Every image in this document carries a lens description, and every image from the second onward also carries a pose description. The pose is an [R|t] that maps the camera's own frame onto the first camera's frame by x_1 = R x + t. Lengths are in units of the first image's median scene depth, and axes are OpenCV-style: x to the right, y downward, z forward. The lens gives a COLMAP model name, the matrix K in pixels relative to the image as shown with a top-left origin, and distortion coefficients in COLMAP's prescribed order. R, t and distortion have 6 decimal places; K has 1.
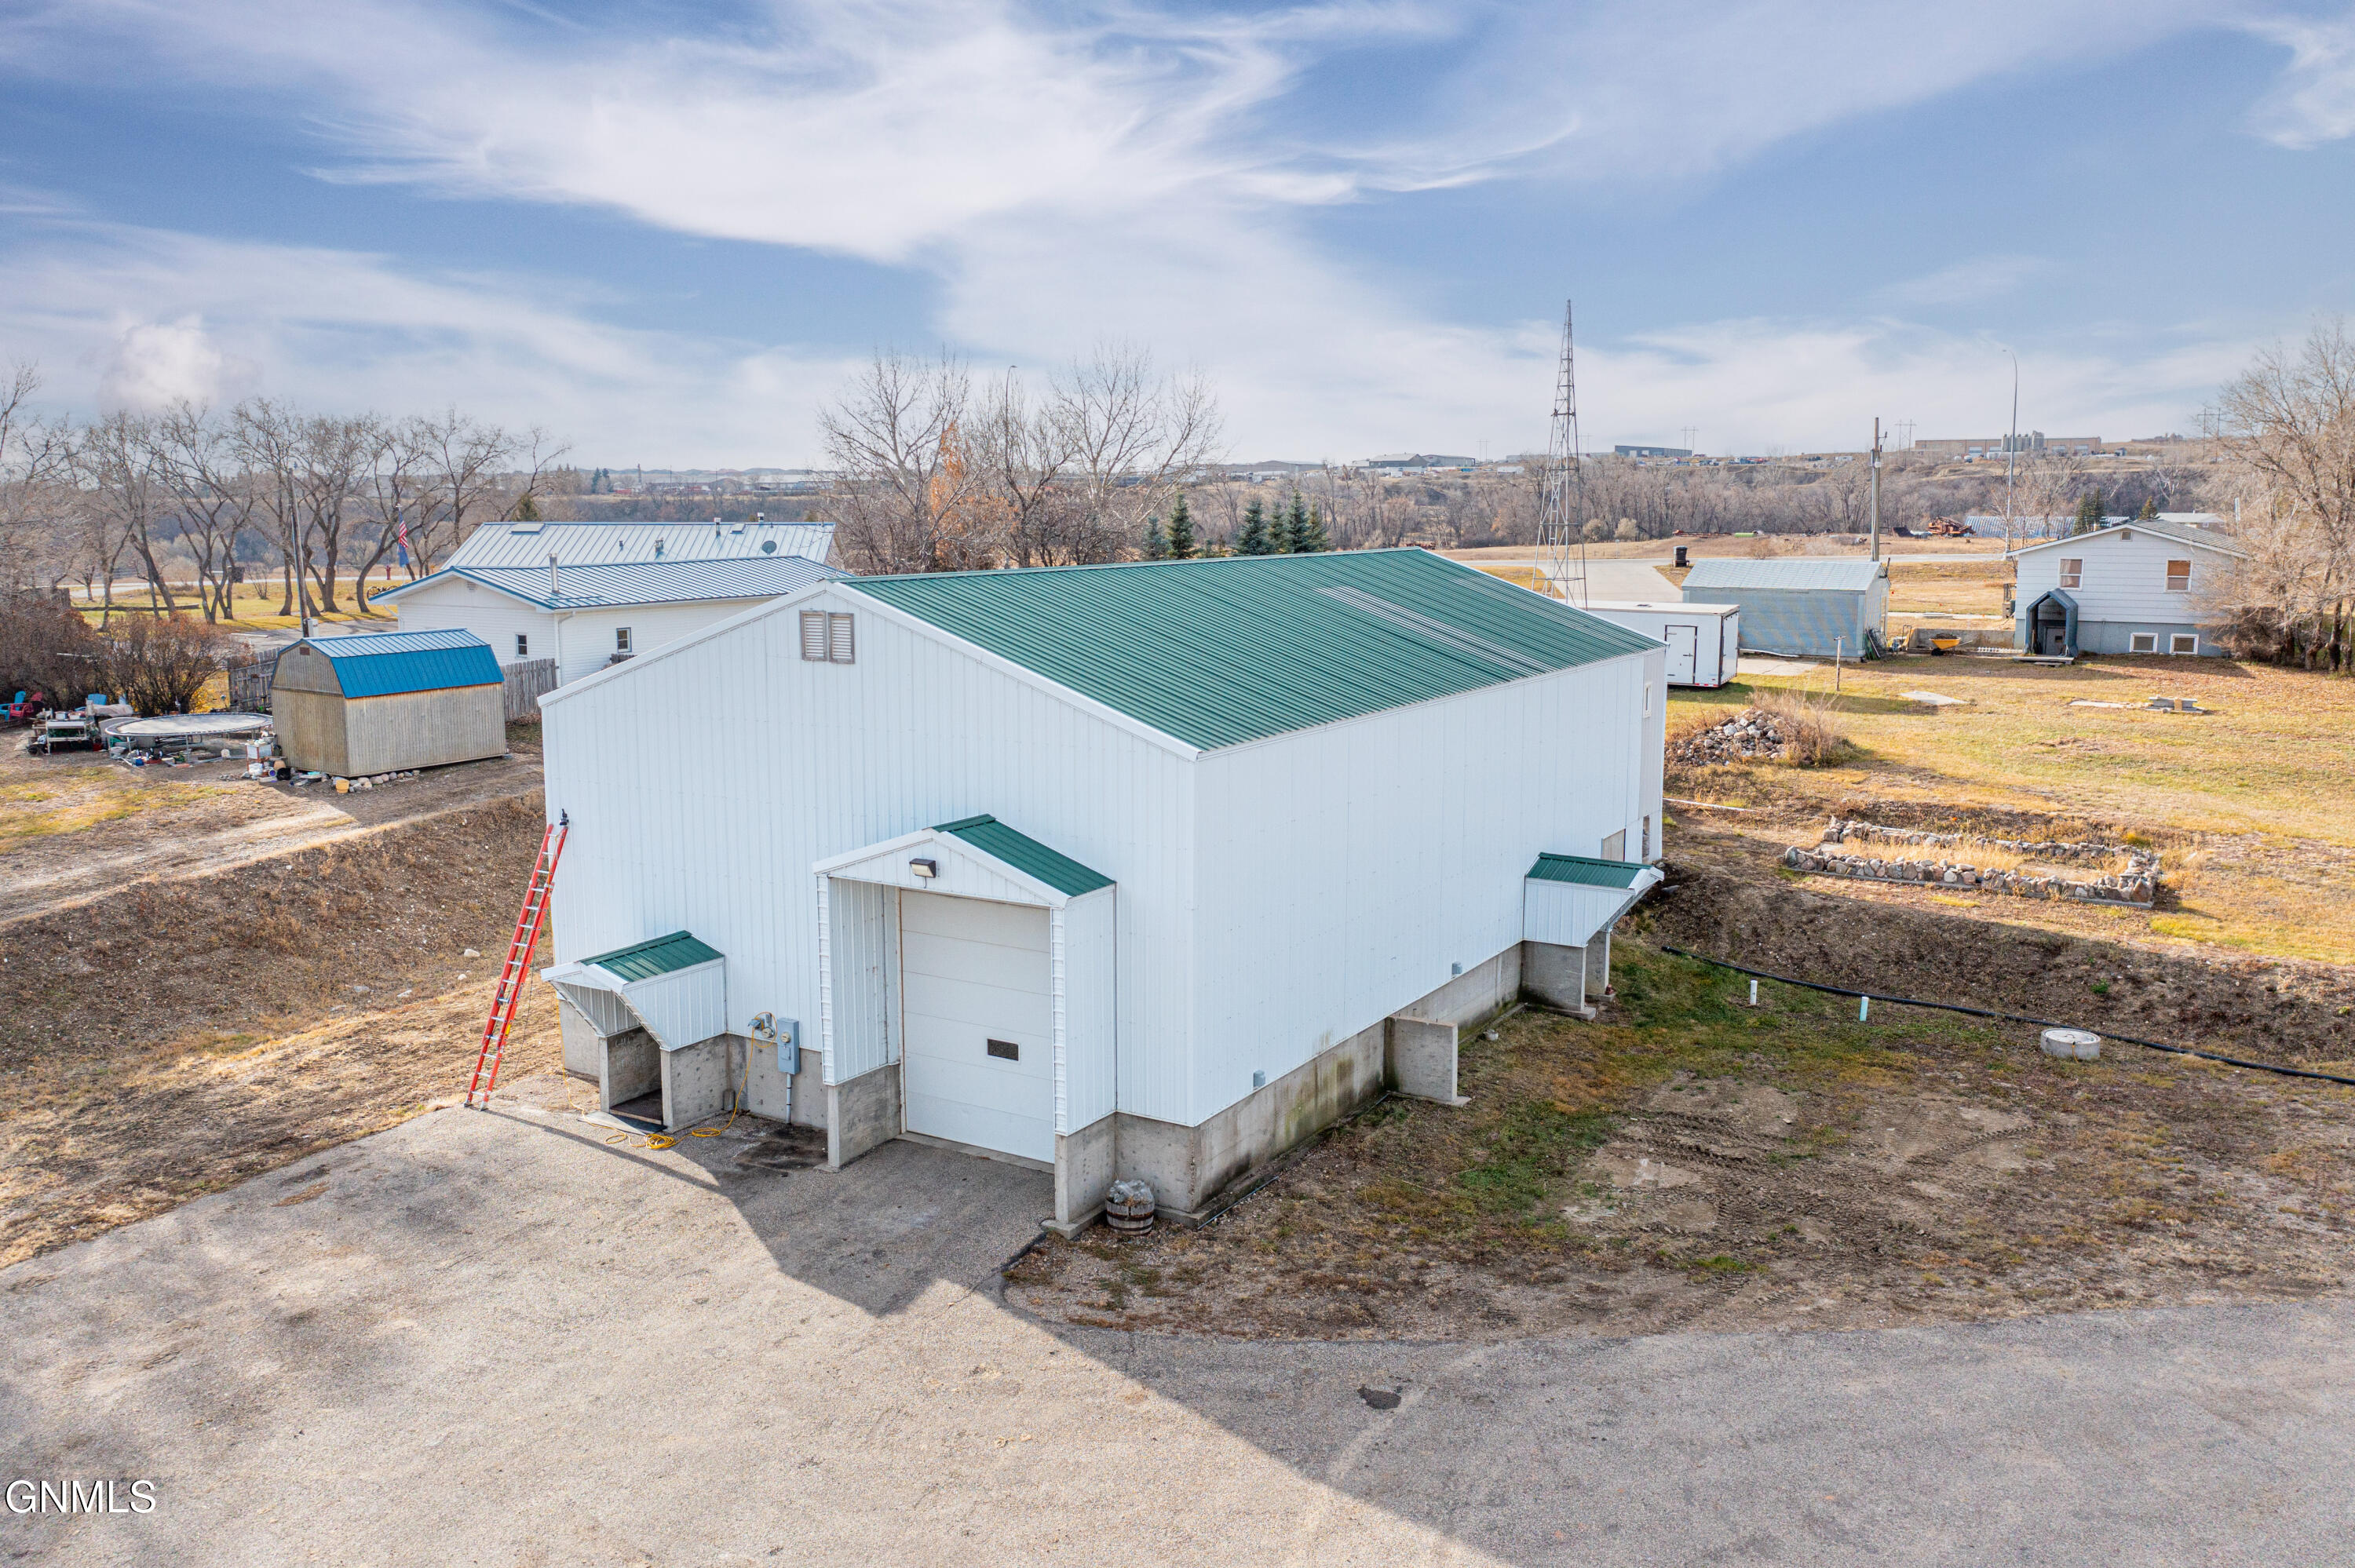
lens RADIAL K [[1857.5, 0, 1170.9], [0, 1857.5, 784.6], [0, 0, 1]] dist [-0.016760, 0.007245]
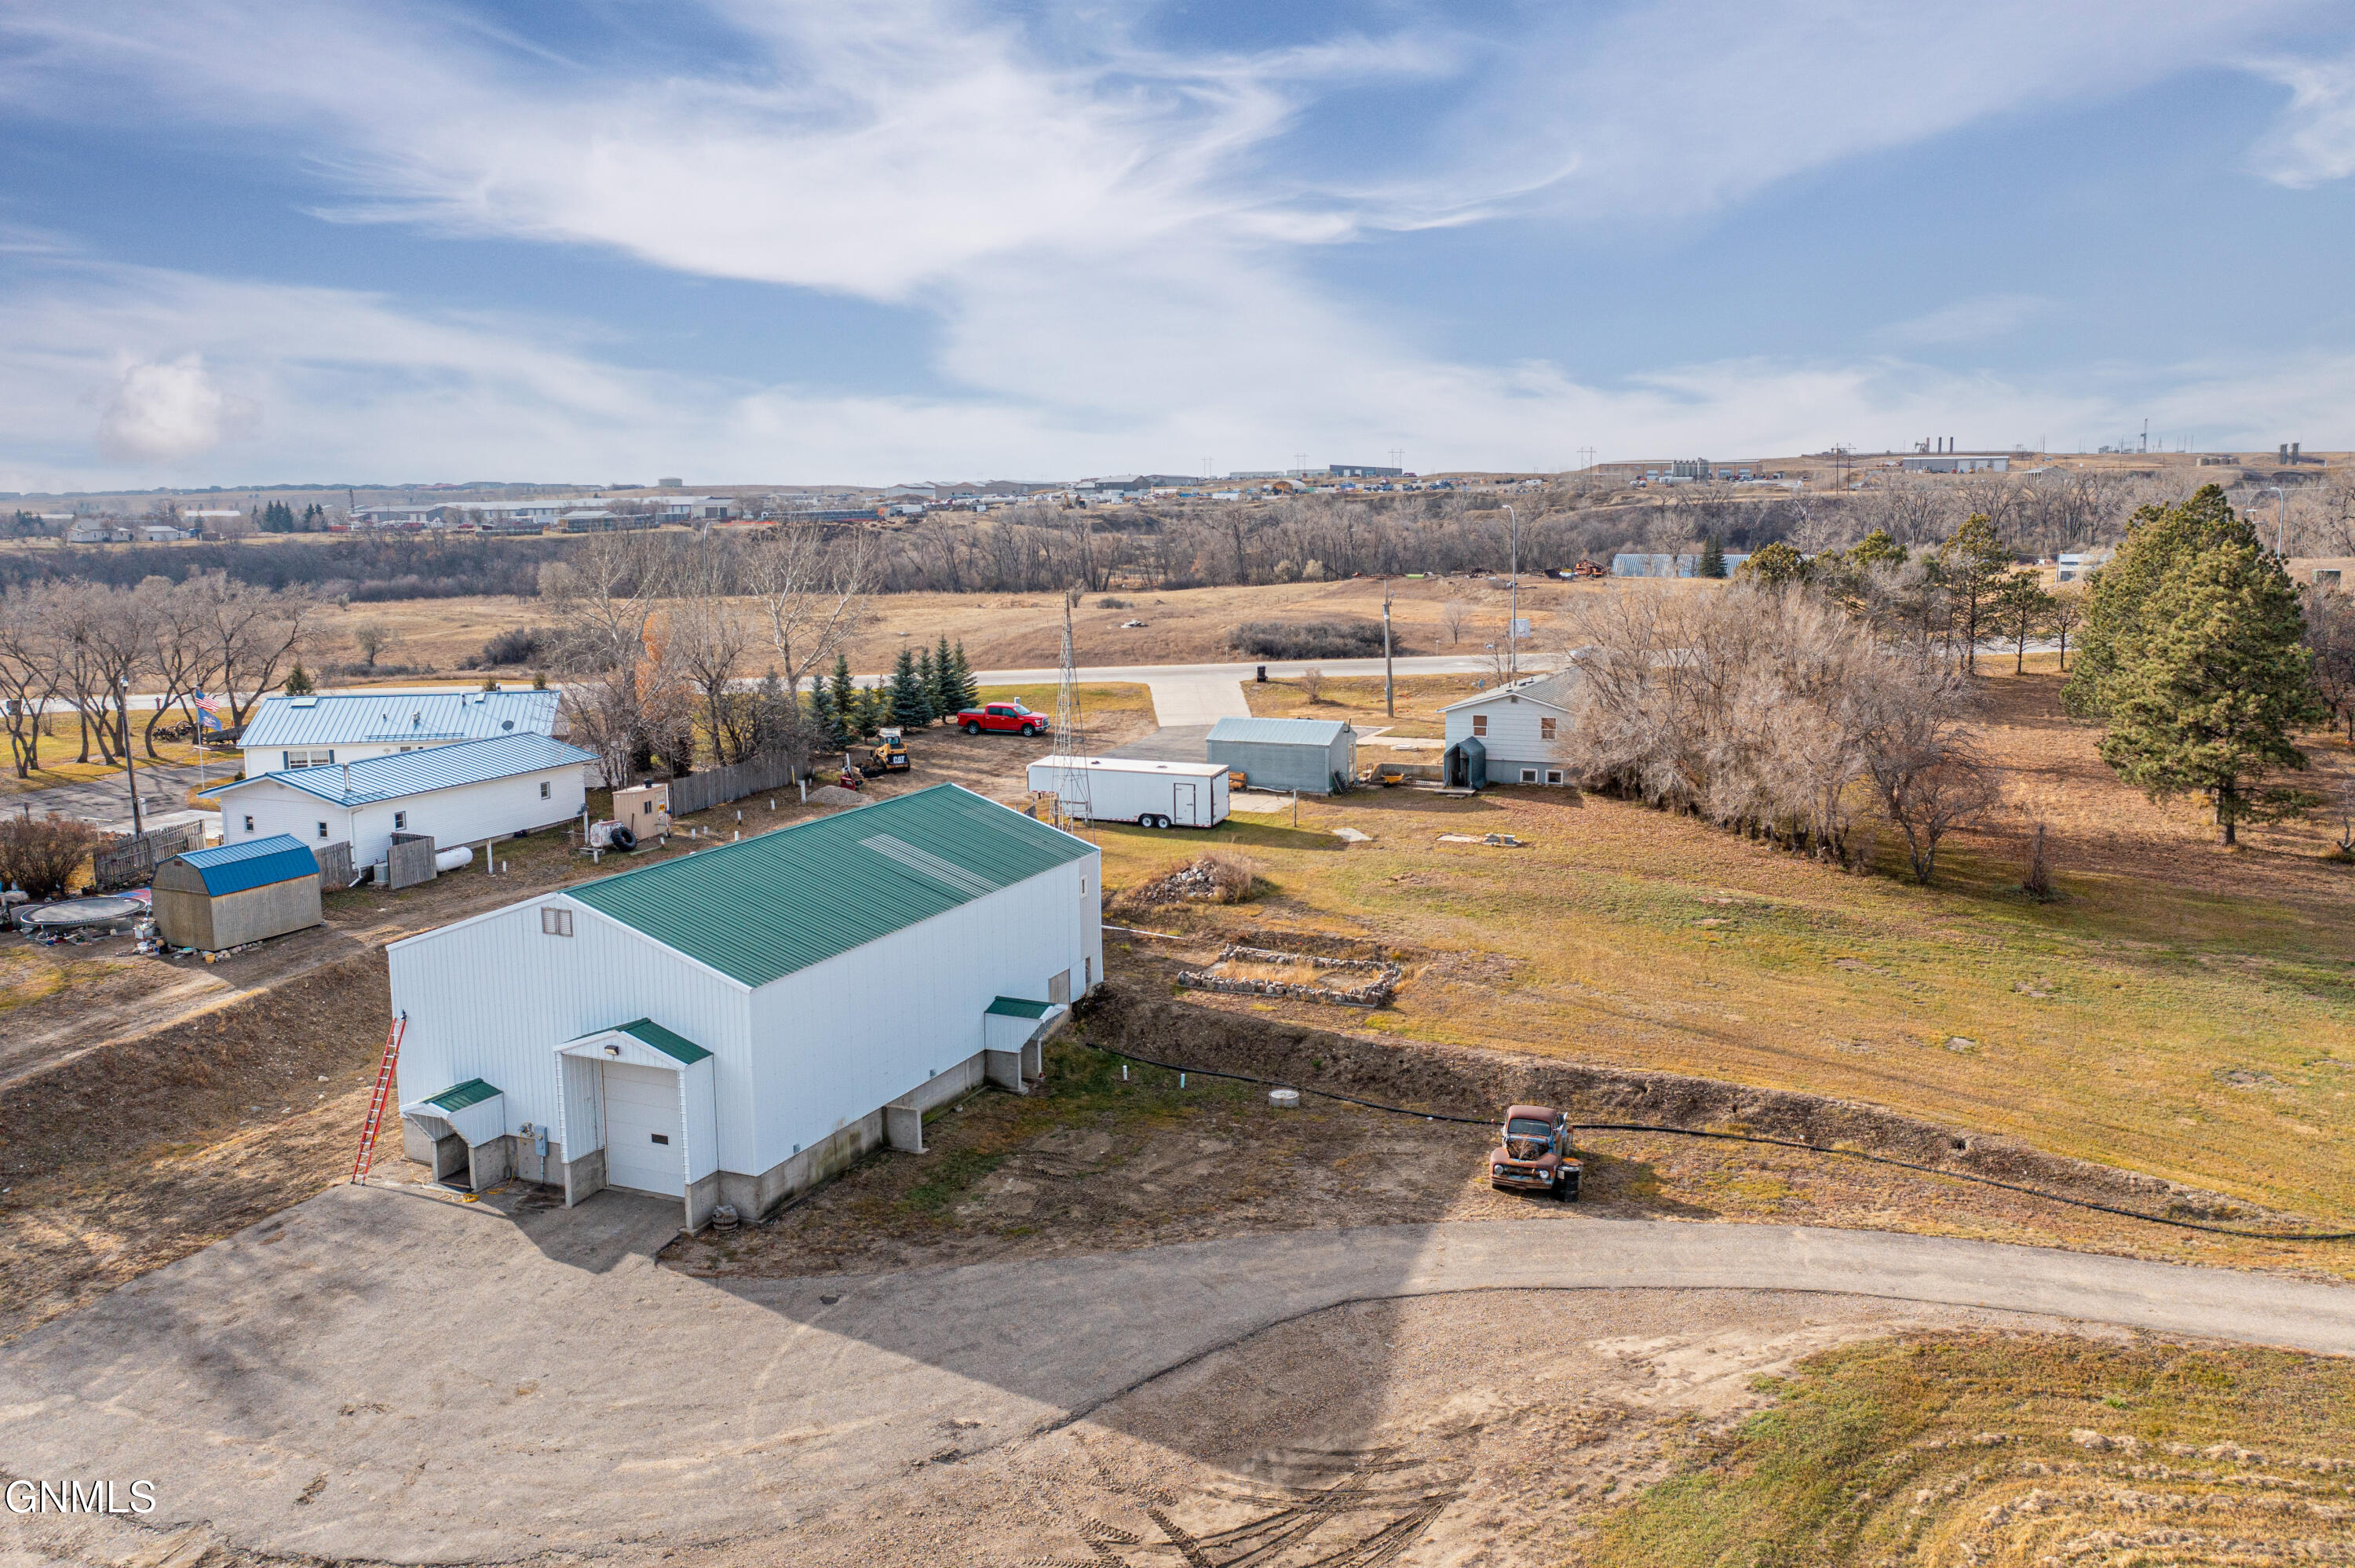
lens RADIAL K [[1857.5, 0, 1166.4], [0, 1857.5, 785.1], [0, 0, 1]] dist [-0.016760, 0.007245]
pose [[0.990685, -0.026937, 0.133482, 0.158108], [0.027258, 0.999628, -0.000577, -0.179609], [-0.133417, 0.004210, 0.991051, -0.833084]]
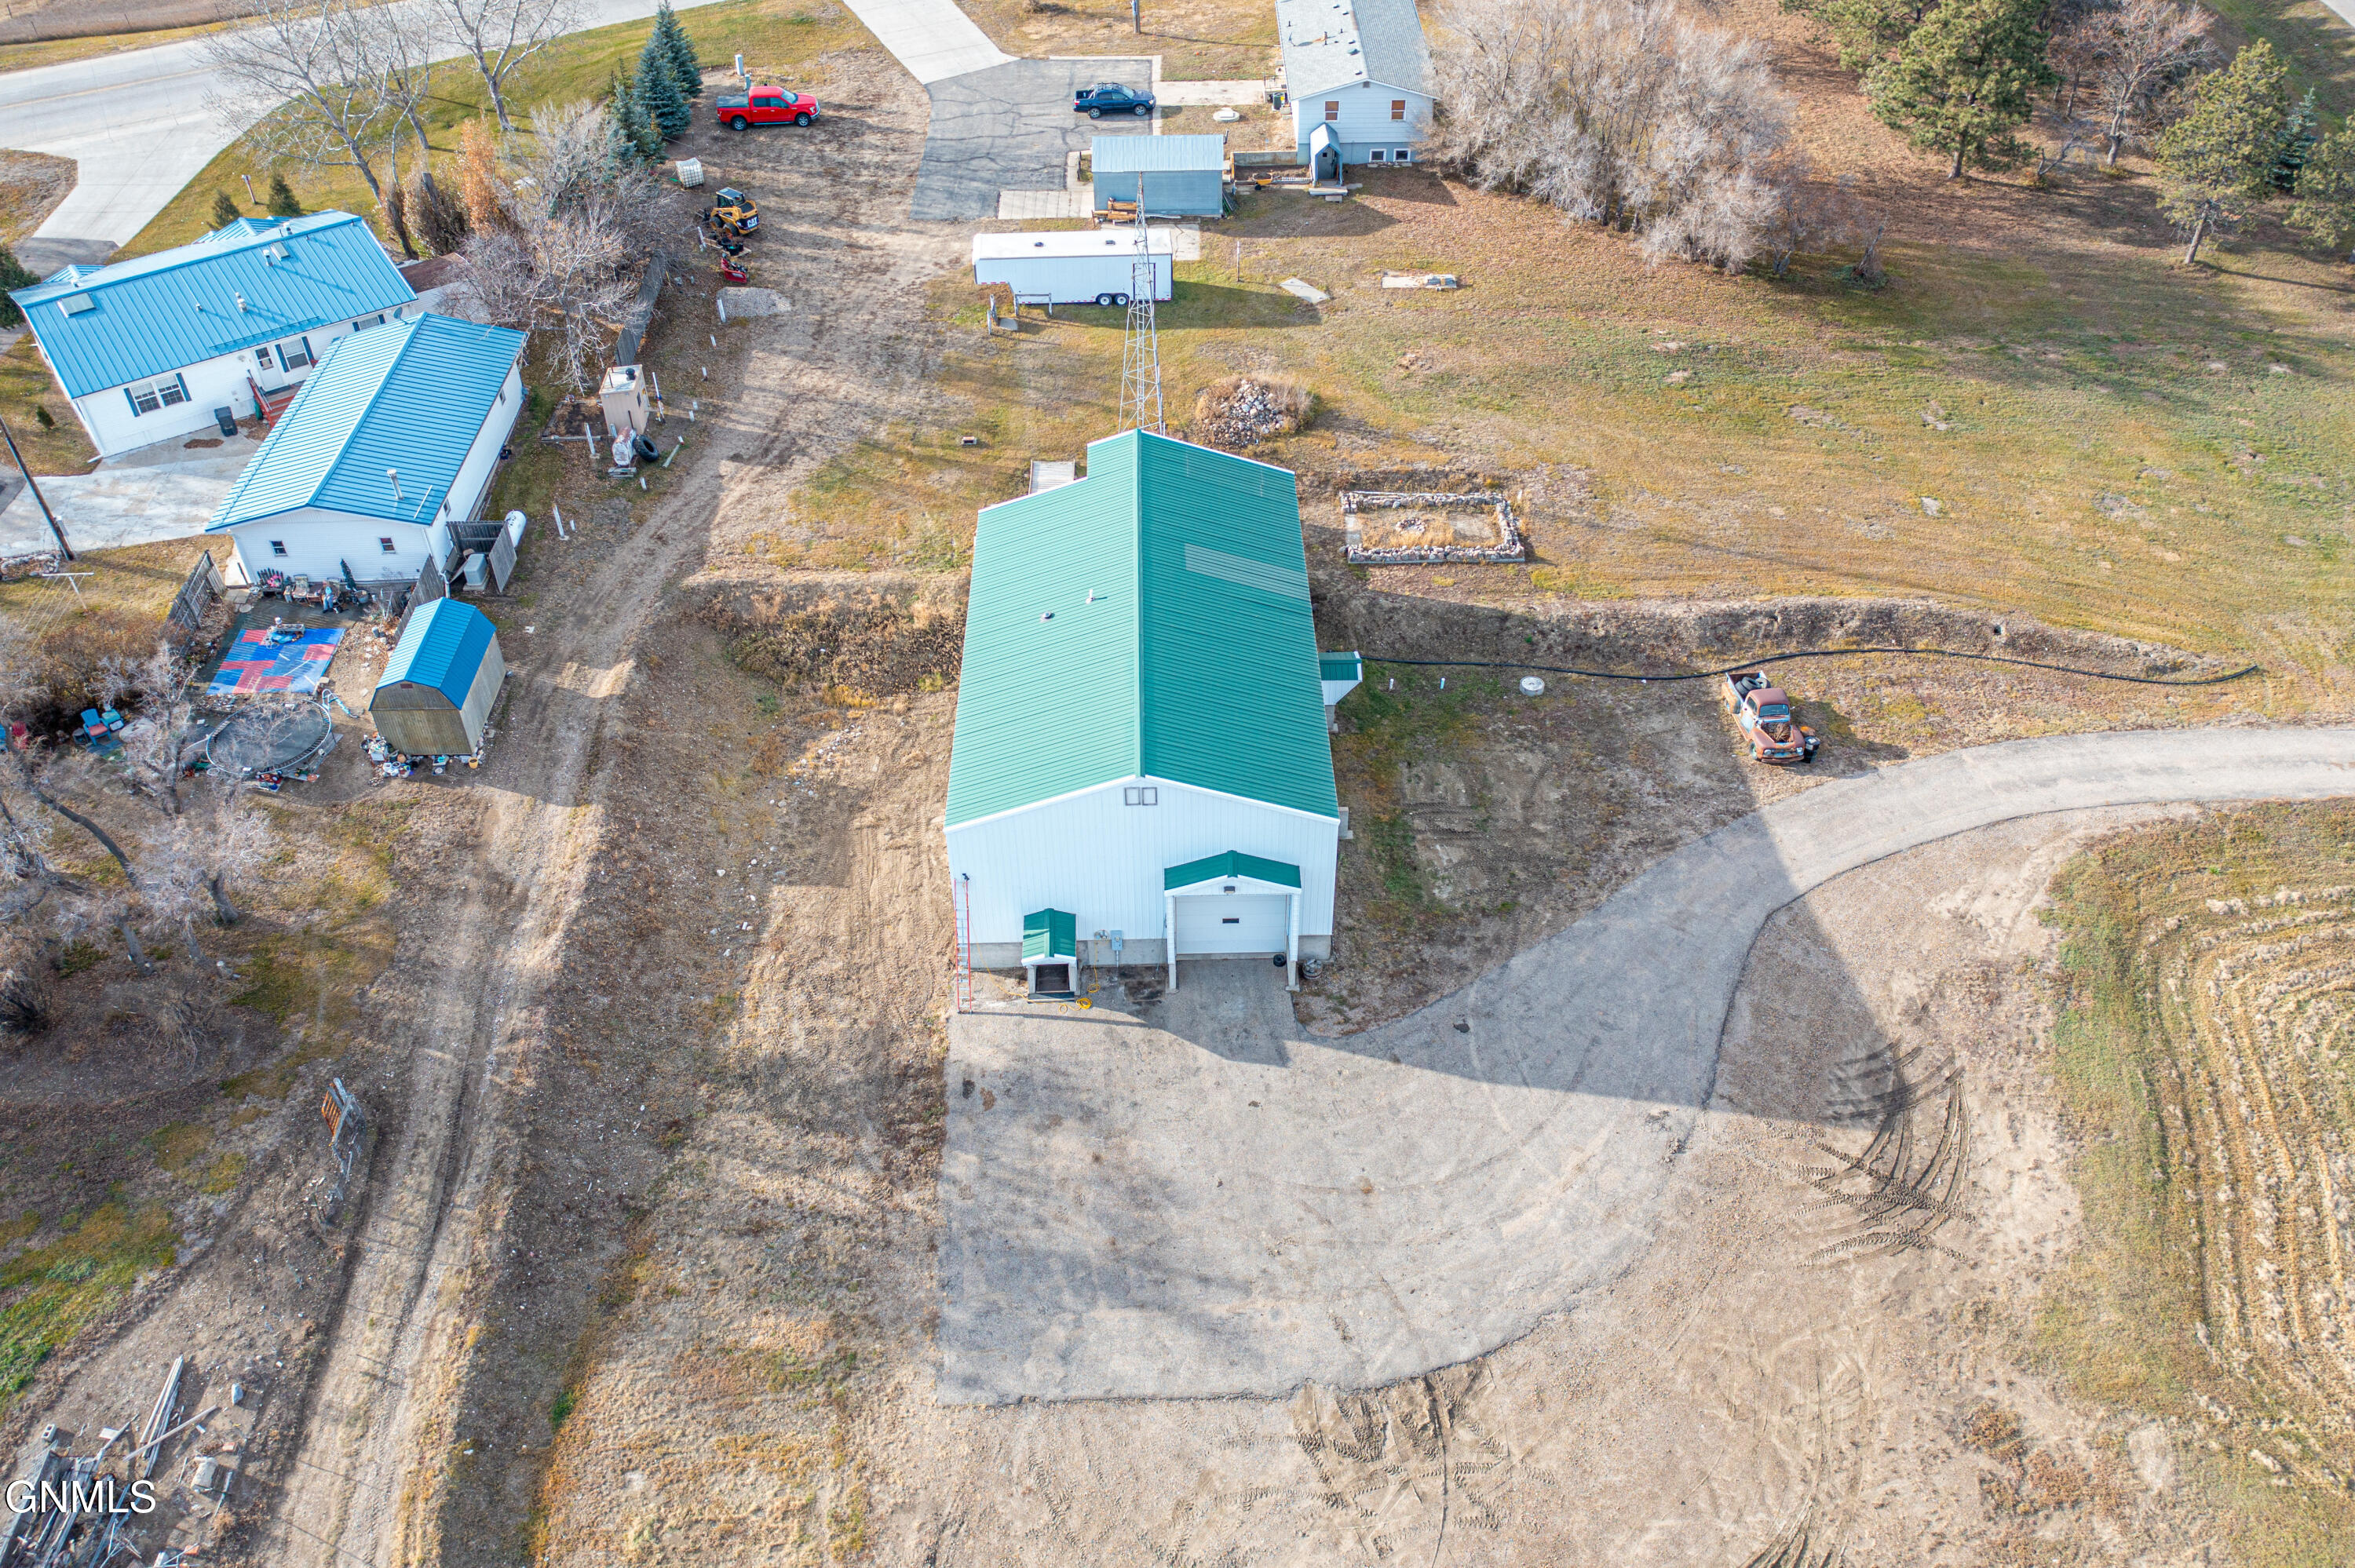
lens RADIAL K [[1857.5, 0, 1180.2], [0, 1857.5, 792.4], [0, 0, 1]] dist [-0.016760, 0.007245]
pose [[0.845278, -0.357125, 0.397450, -0.901145], [0.094423, 0.831964, 0.546737, -1.130006], [-0.525917, -0.424616, 0.736962, -0.543631]]
